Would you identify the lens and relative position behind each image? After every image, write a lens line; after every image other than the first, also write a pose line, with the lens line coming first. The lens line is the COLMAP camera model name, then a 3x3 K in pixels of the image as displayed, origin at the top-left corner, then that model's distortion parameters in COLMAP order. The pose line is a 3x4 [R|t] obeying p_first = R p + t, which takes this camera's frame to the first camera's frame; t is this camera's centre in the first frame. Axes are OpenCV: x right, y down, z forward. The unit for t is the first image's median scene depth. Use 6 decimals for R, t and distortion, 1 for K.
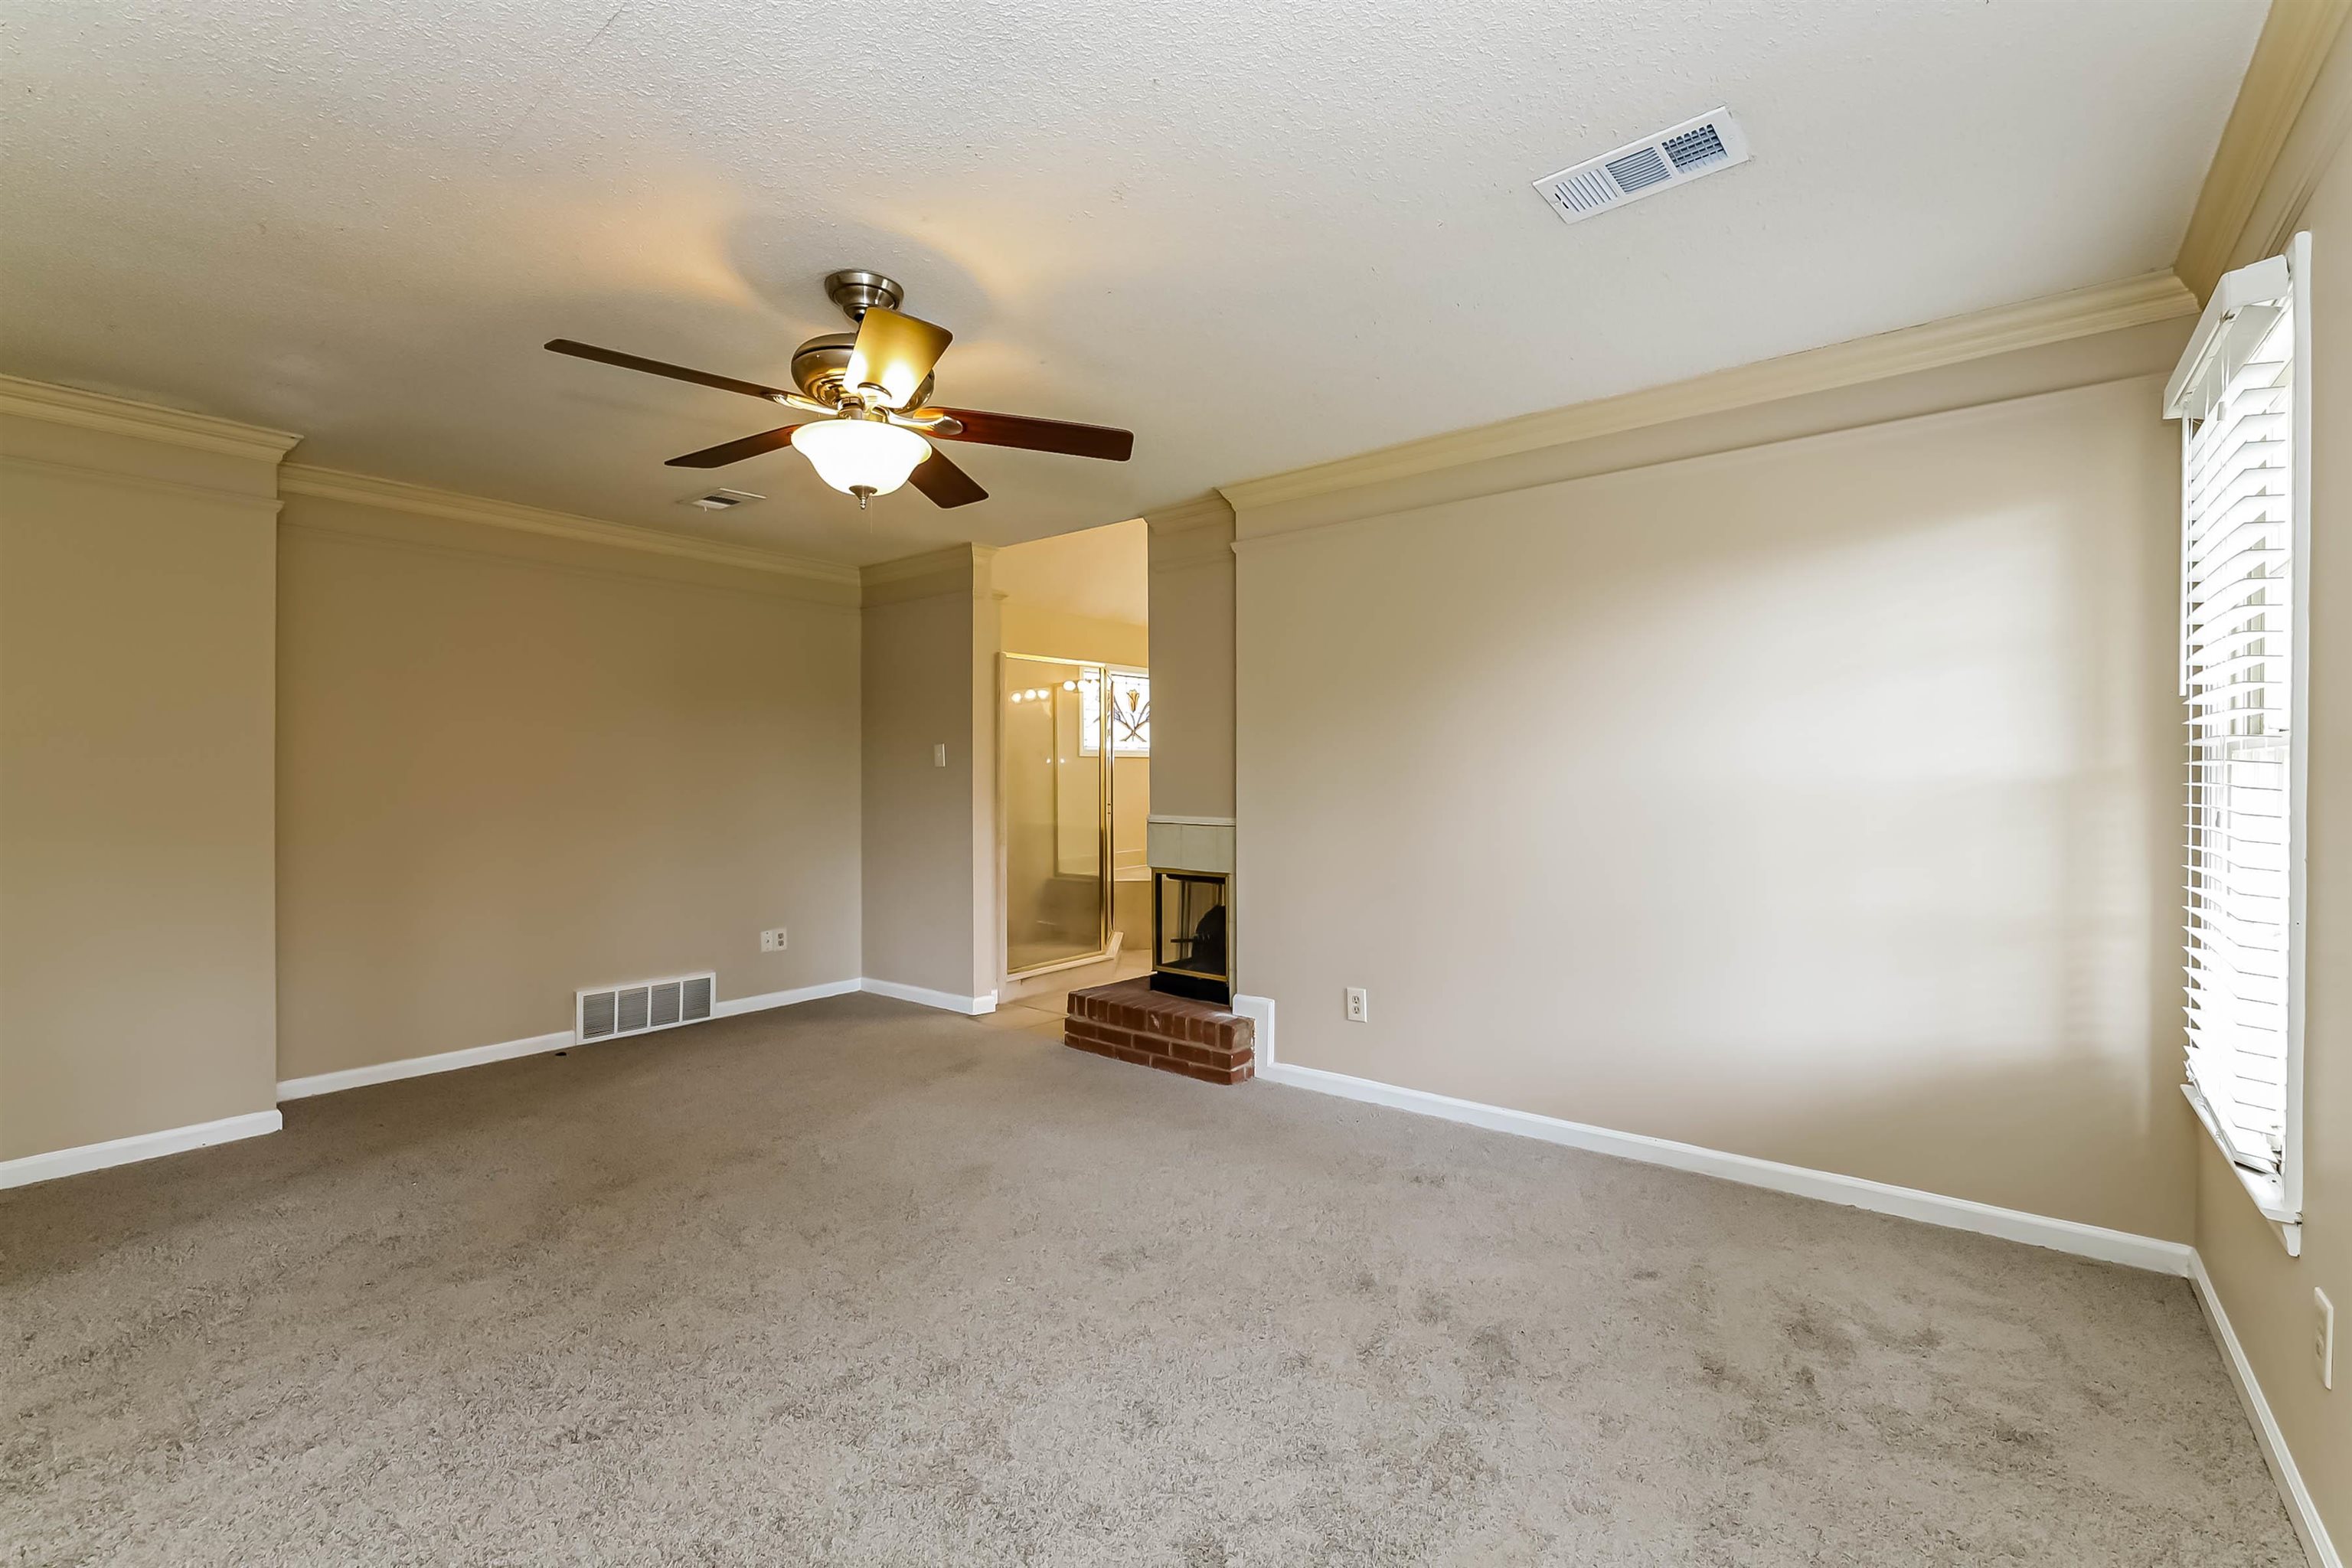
lens RADIAL K [[989.1, 0, 1179.6], [0, 989.1, 789.3], [0, 0, 1]] dist [-0.000544, -0.000050]
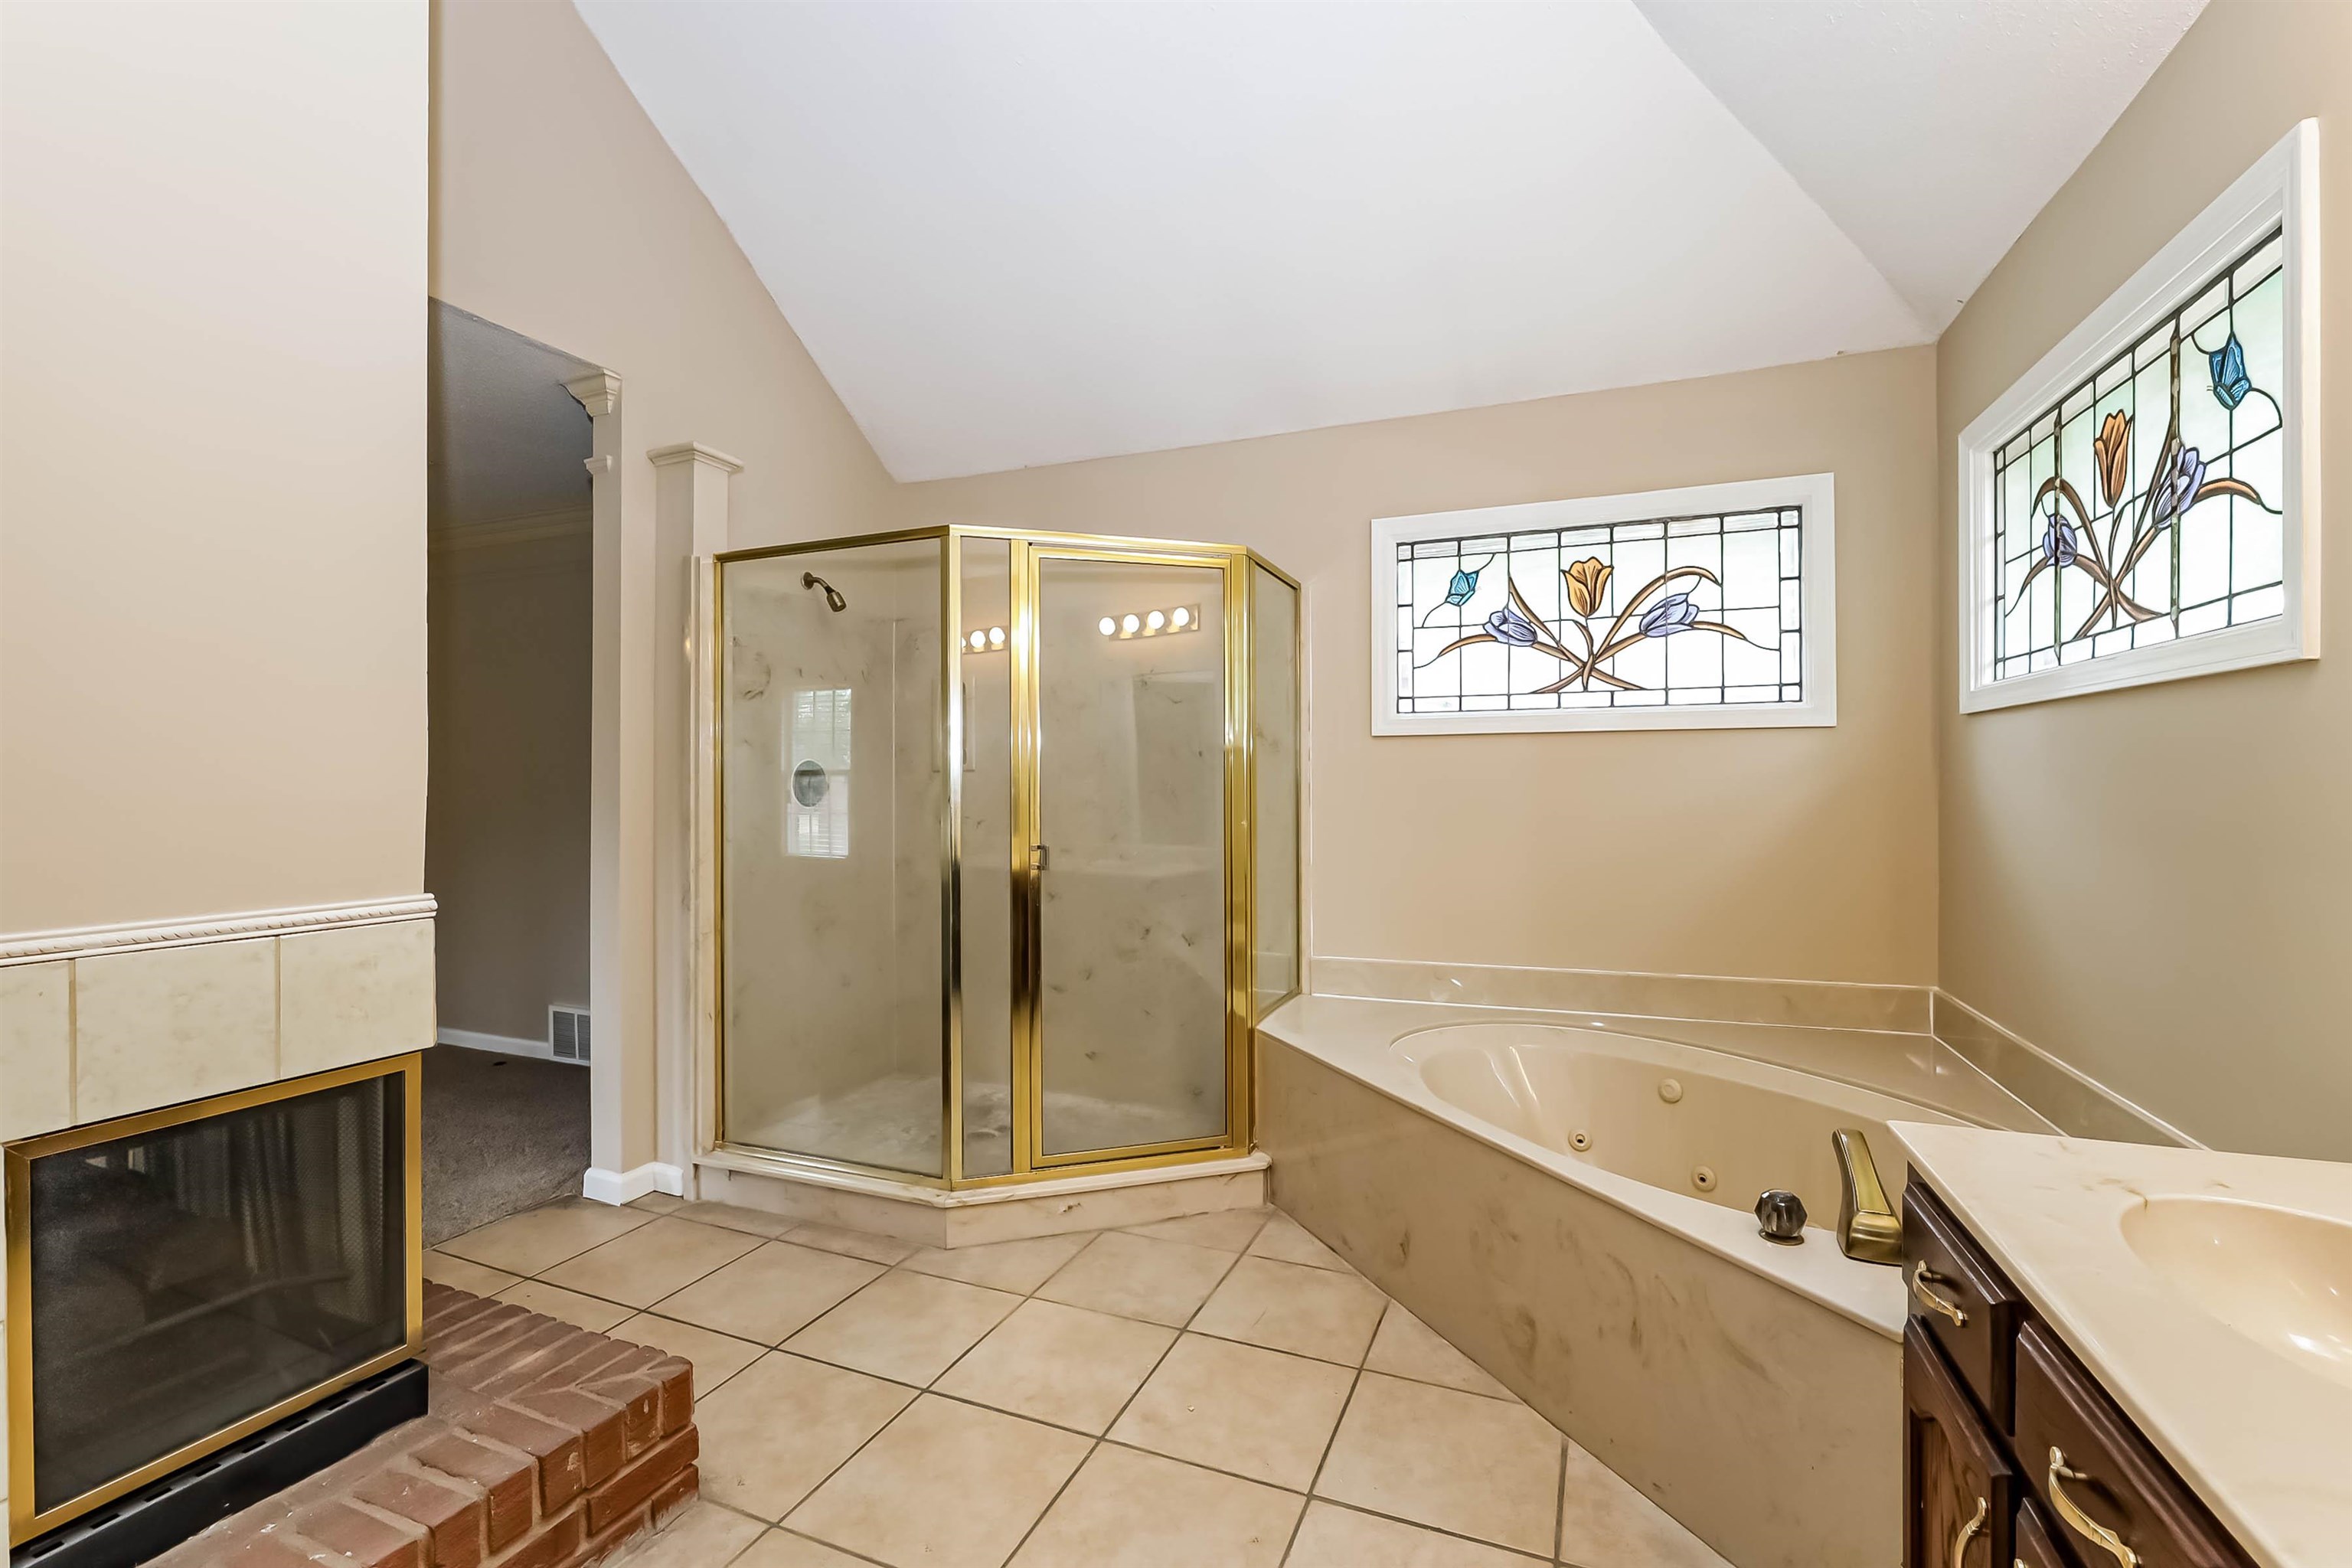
lens RADIAL K [[989.1, 0, 1179.5], [0, 989.1, 787.1], [0, 0, 1]] dist [-0.000544, -0.000050]
pose [[0.287288, 0.002632, -0.957841, 0.306207], [-0.007981, 0.999968, 0.000354, -0.010263], [0.957811, 0.007543, 0.287299, 0.791481]]
